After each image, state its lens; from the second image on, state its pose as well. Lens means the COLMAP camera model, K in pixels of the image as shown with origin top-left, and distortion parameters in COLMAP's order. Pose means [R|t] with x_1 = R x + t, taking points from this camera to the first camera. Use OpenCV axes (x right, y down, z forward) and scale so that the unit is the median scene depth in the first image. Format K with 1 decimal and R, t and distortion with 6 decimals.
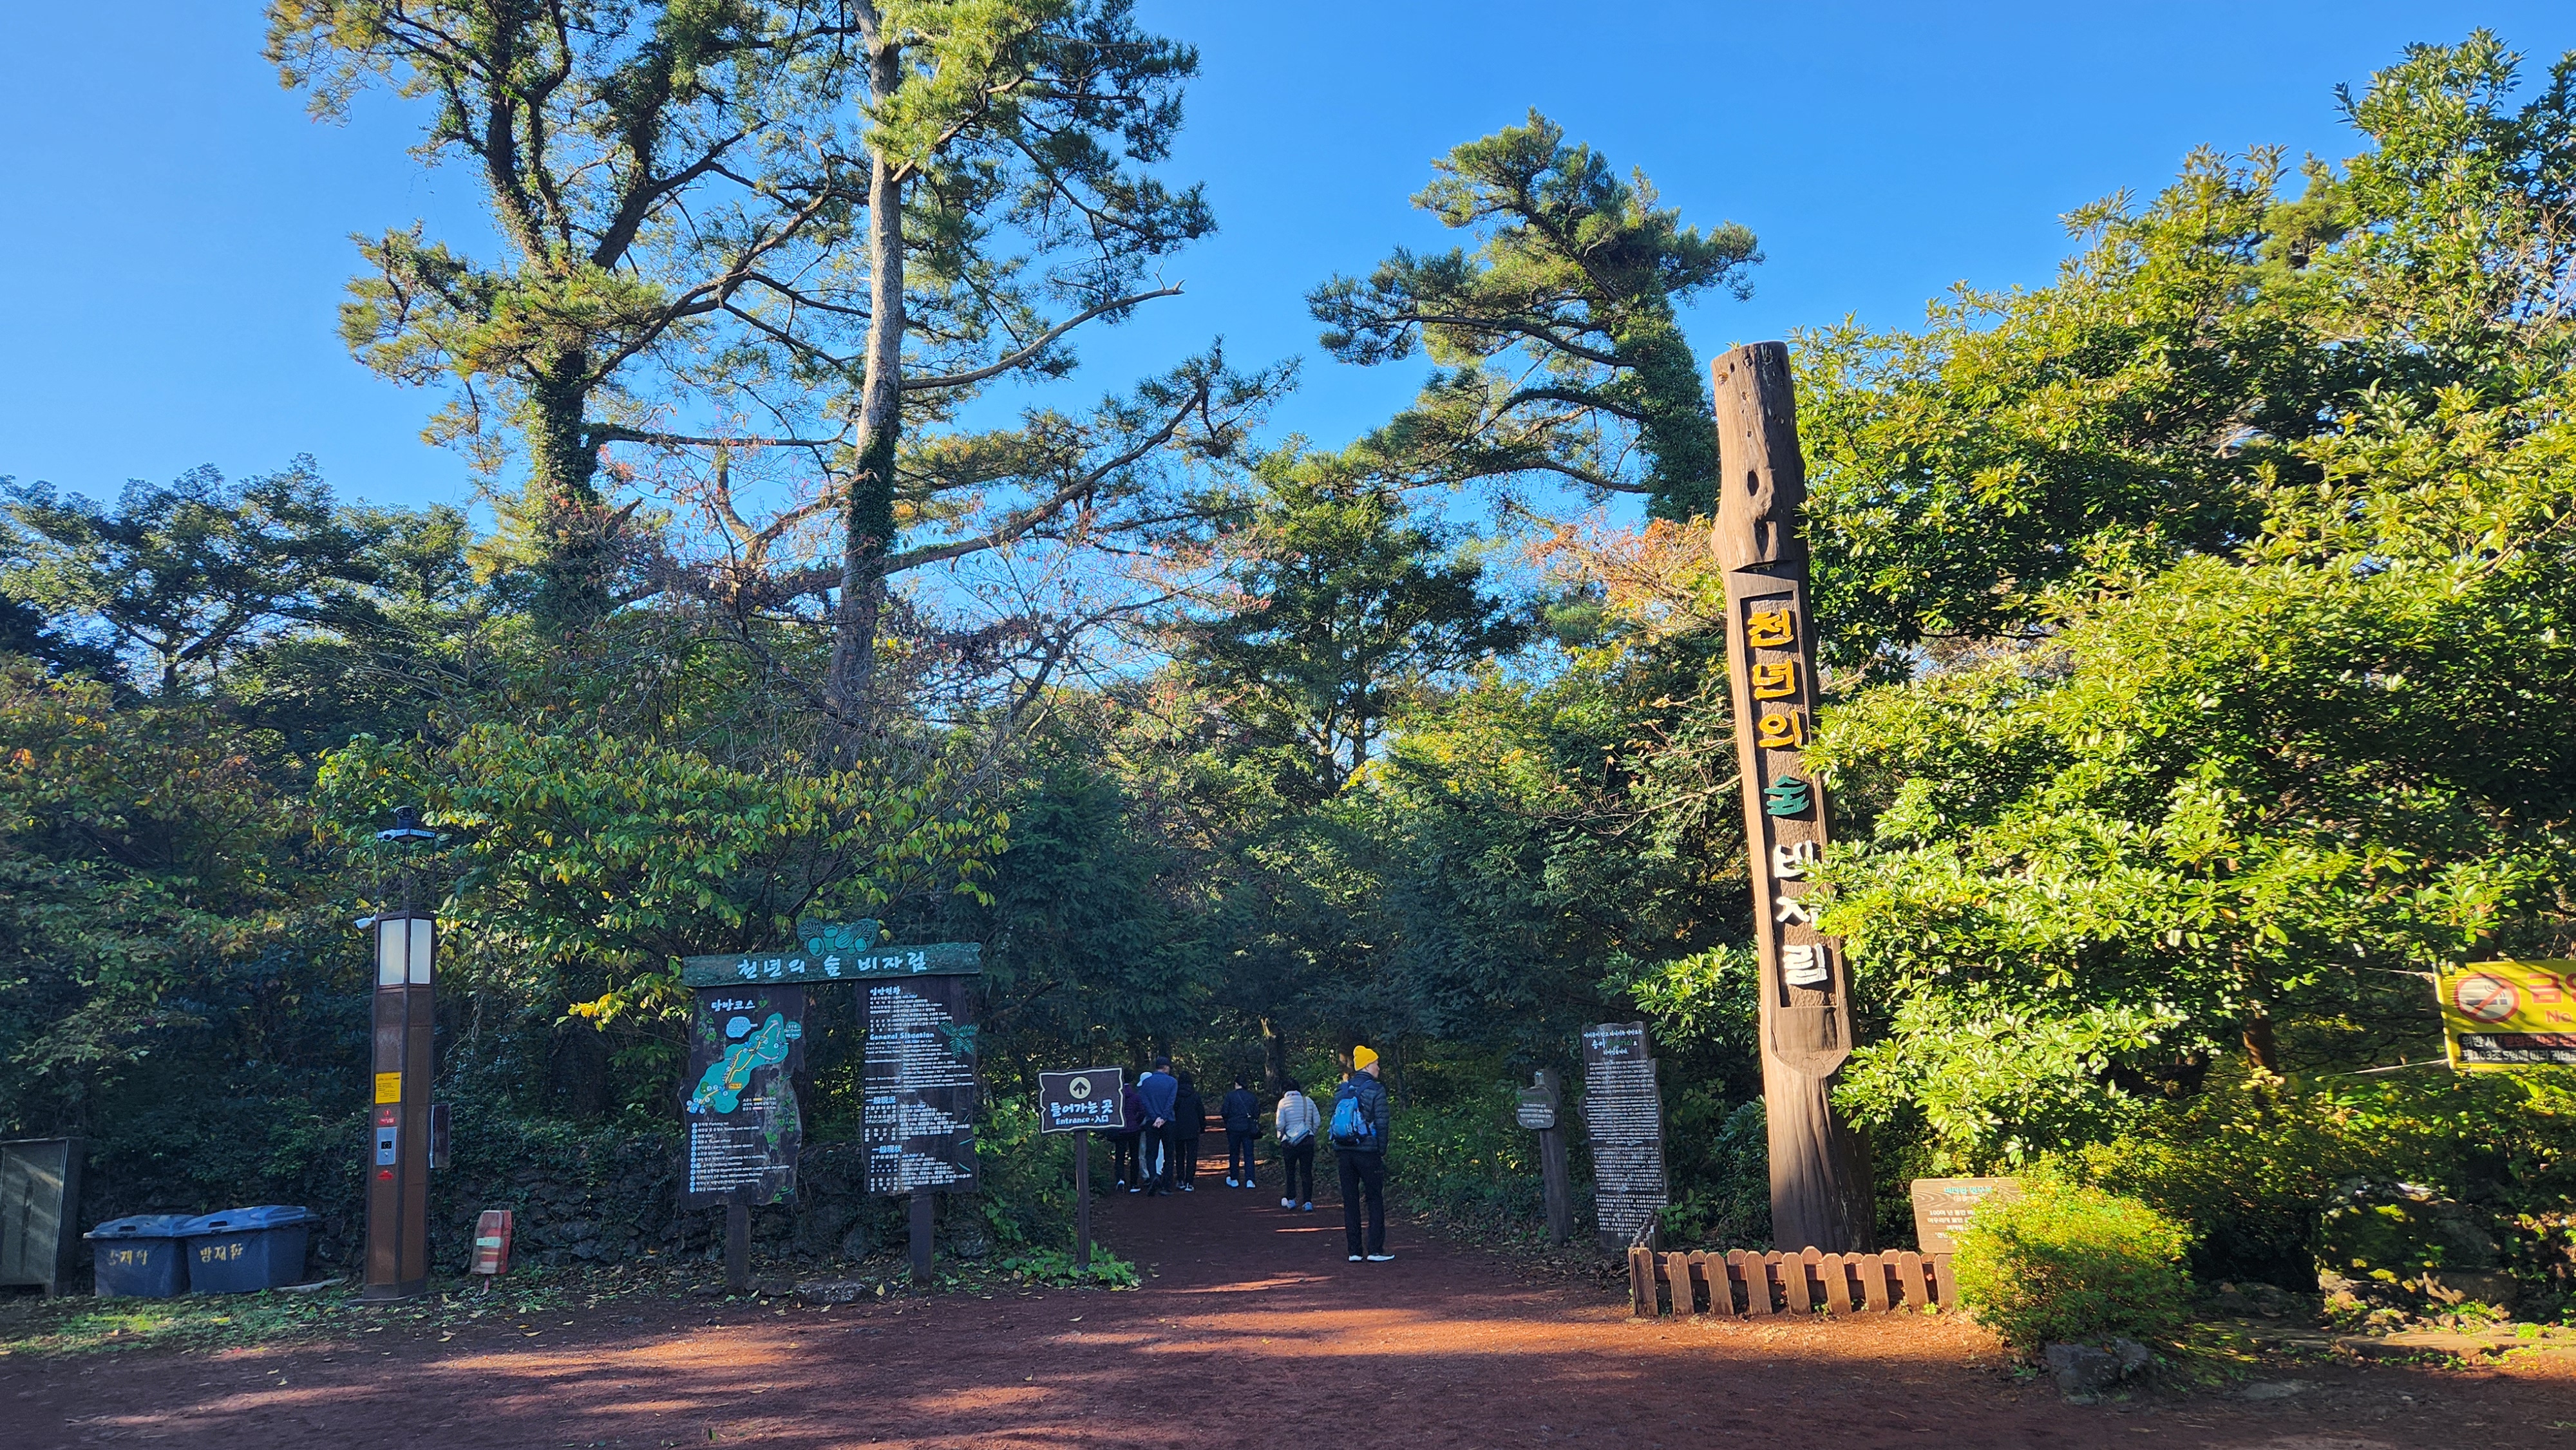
lens RADIAL K [[1717.3, 0, 1288.0], [0, 1717.3, 725.0], [0, 0, 1]] dist [0.076854, -0.063466]
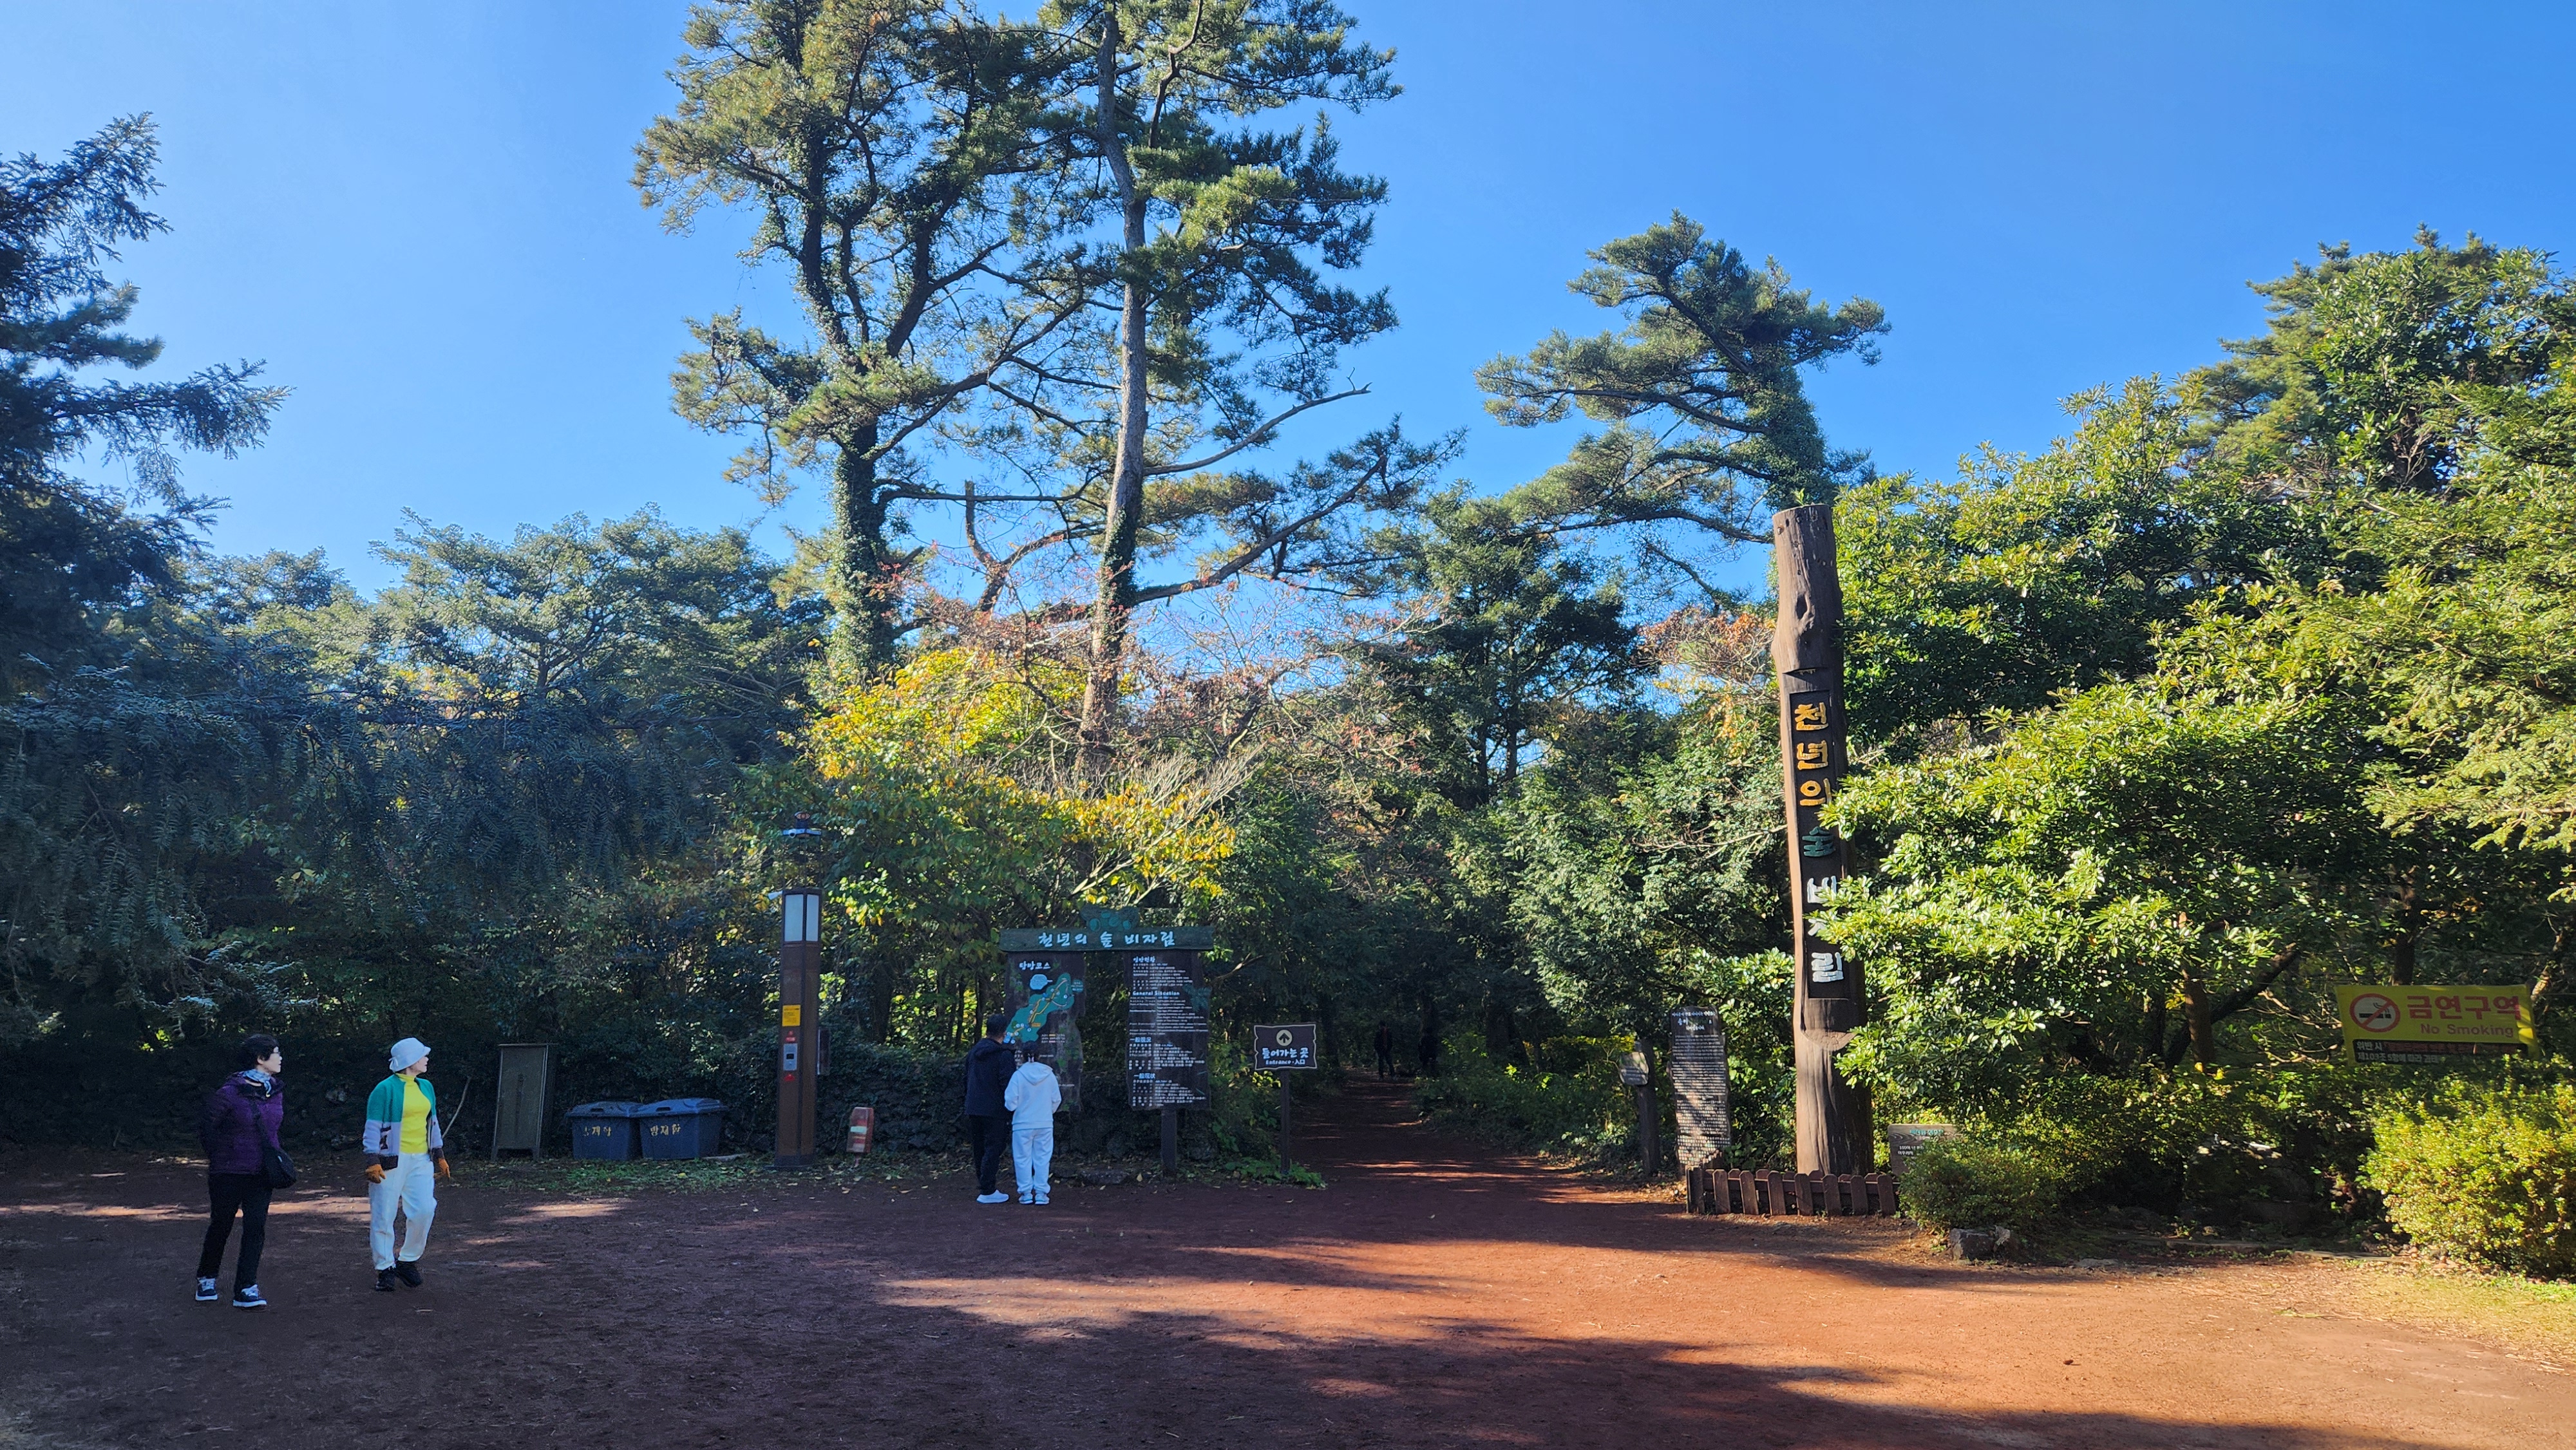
lens RADIAL K [[1717.3, 0, 1288.0], [0, 1717.3, 725.0], [0, 0, 1]] dist [0.076854, -0.063466]
pose [[0.995451, 0.024636, -0.092035, -0.000963], [-0.023298, 0.999607, 0.015589, -0.029733], [0.092383, -0.013374, 0.995634, -0.183044]]
